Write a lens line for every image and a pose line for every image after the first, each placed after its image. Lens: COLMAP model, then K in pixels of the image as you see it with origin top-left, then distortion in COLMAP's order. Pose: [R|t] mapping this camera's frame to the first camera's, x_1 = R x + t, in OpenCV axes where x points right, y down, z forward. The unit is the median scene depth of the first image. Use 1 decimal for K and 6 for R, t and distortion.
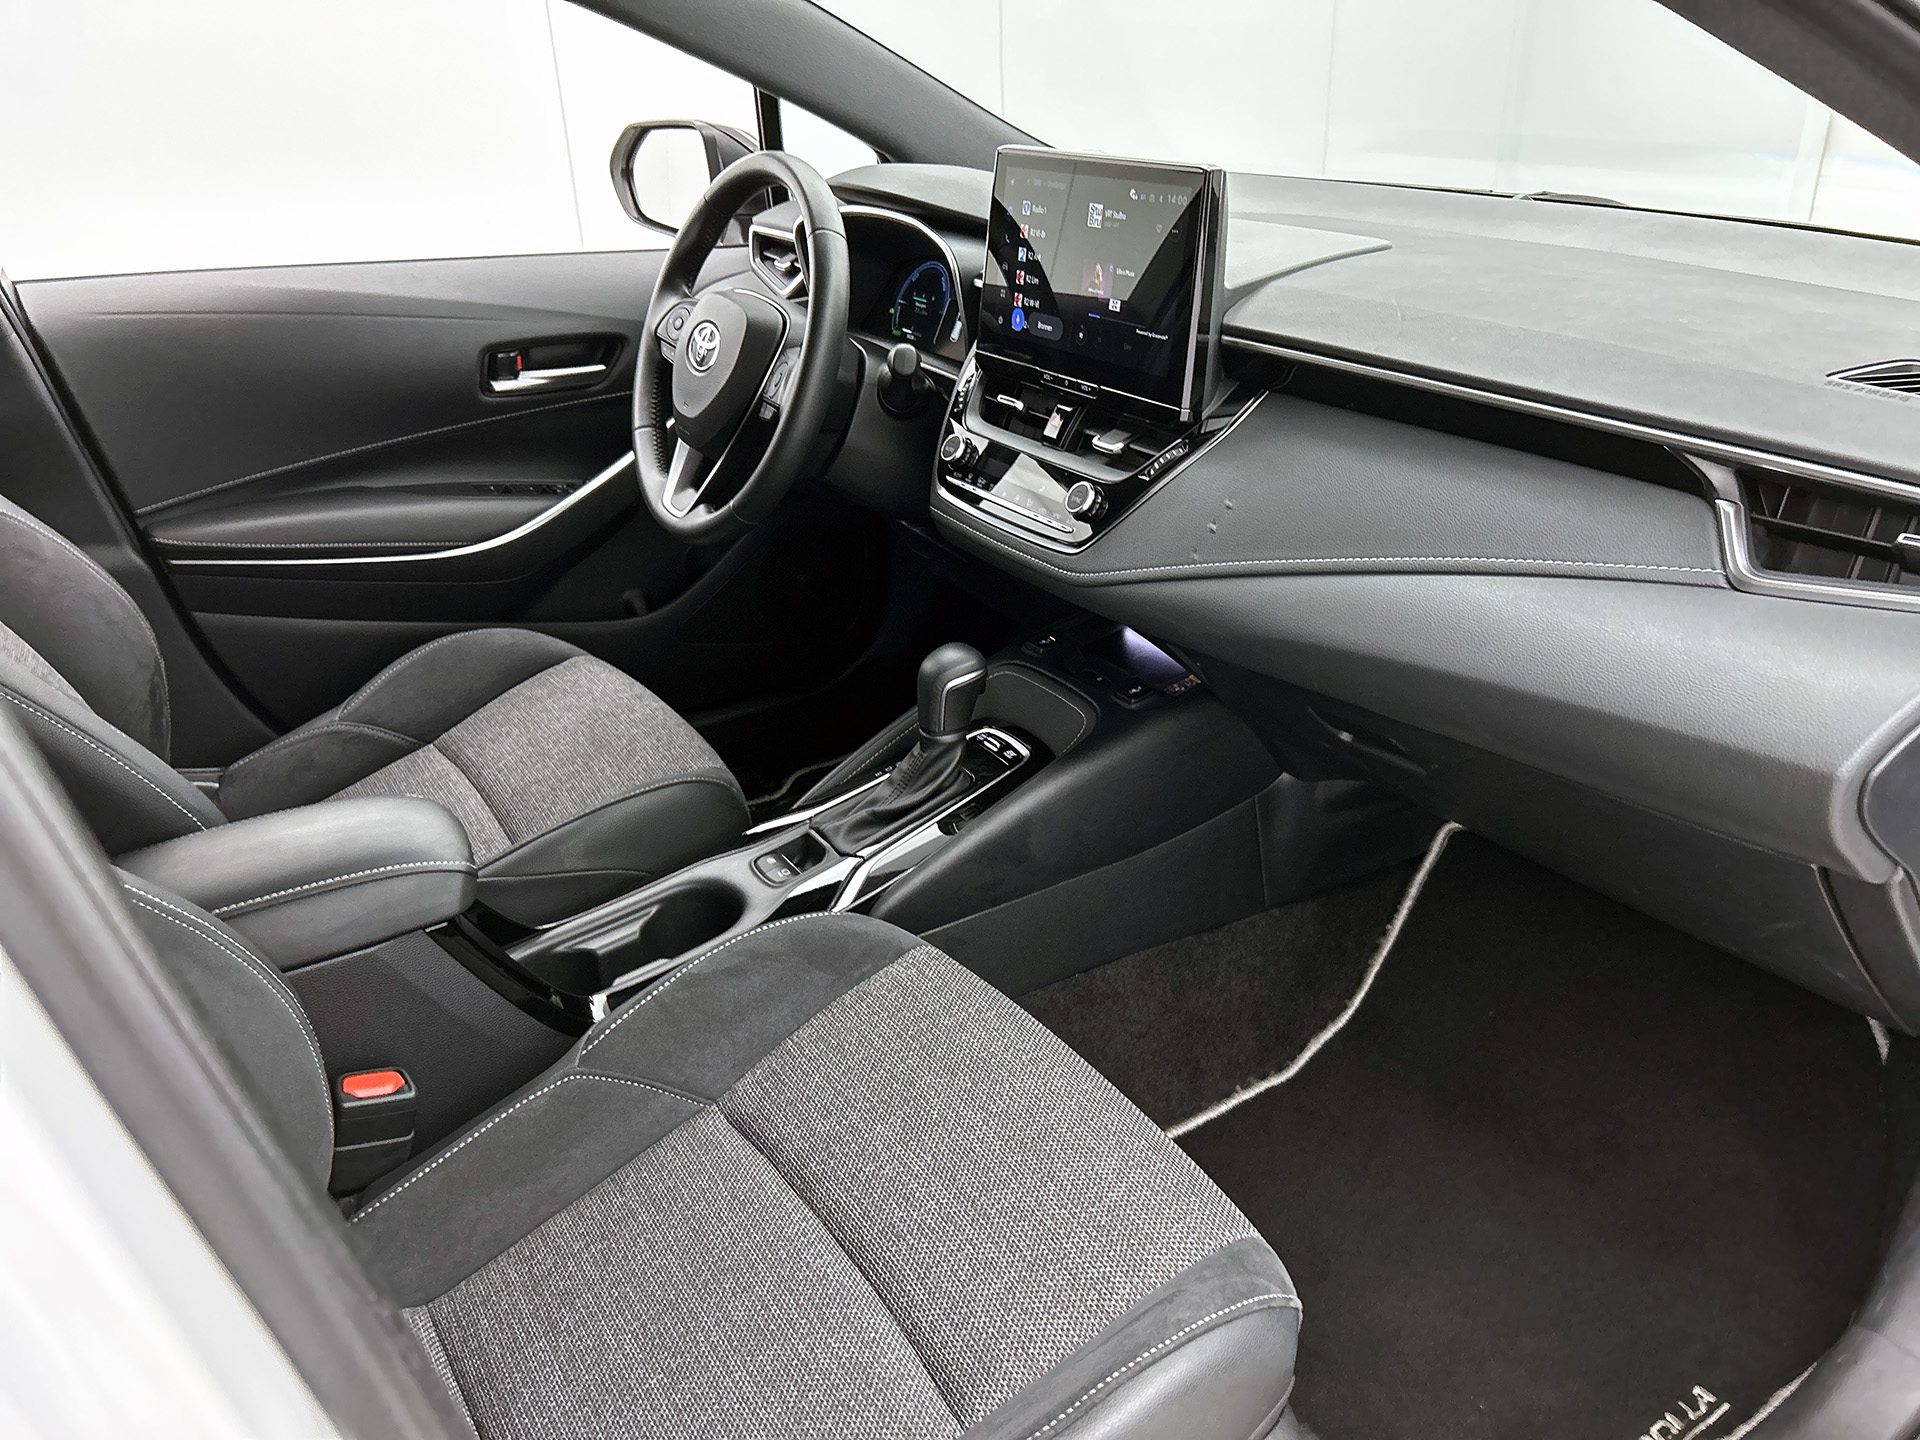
lens RADIAL K [[1412.0, 0, 956.2], [0, 1412.0, 714.2], [0, 0, 1]] dist [-0.023900, -0.007490]
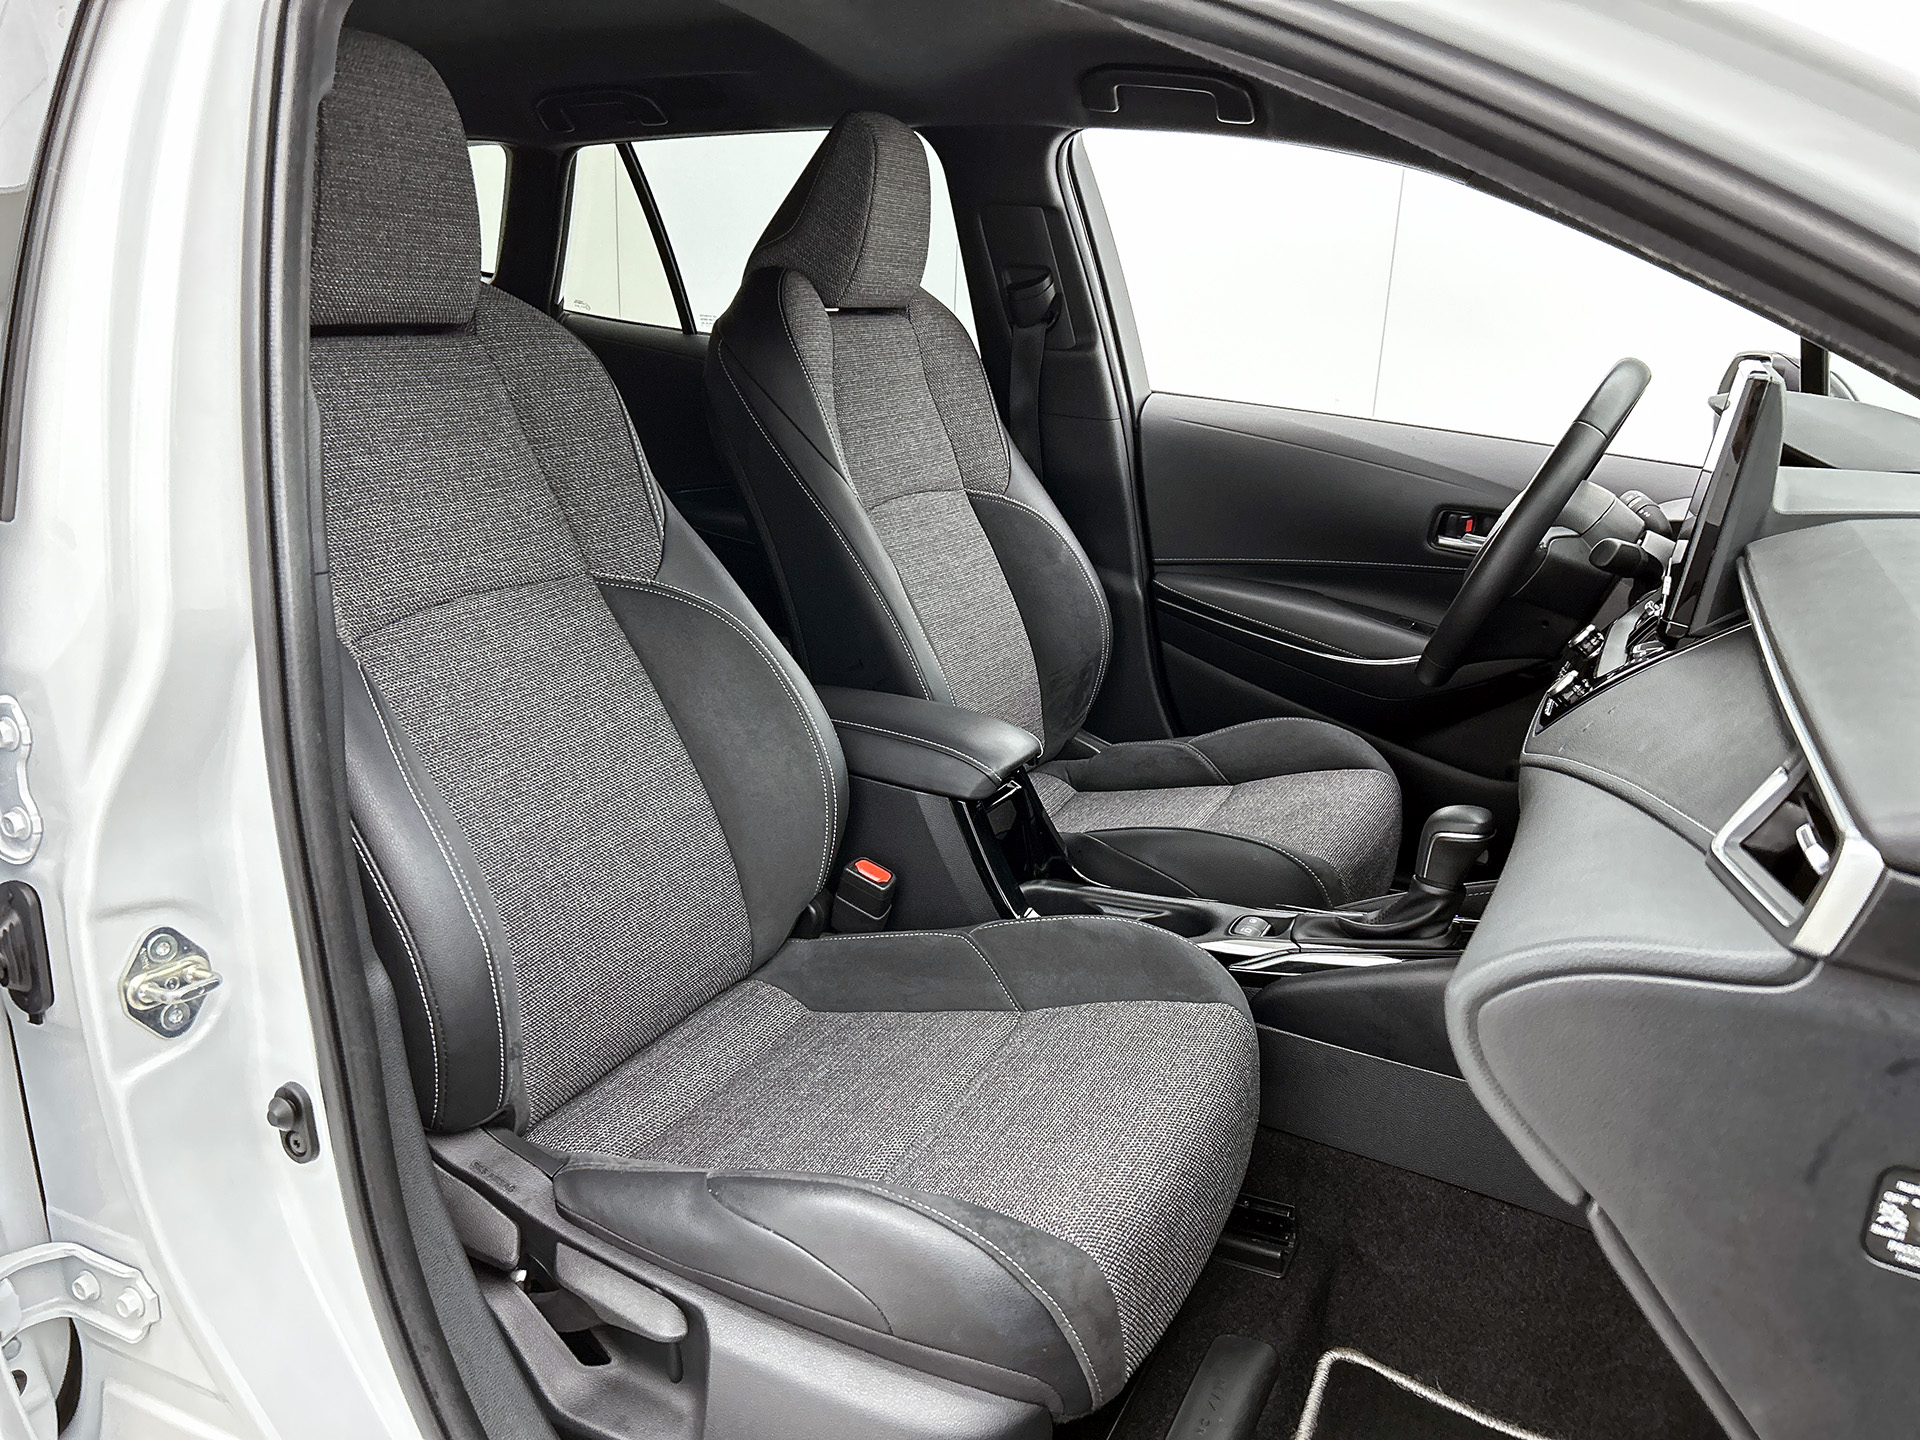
lens RADIAL K [[1412.0, 0, 957.4], [0, 1412.0, 724.3], [0, 0, 1]] dist [-0.023900, -0.007490]
pose [[0.475069, 0.289894, -0.830826, 0.525382], [-0.423316, 0.903034, 0.073035, -0.015795], [0.771436, 0.317005, 0.551720, 0.121966]]
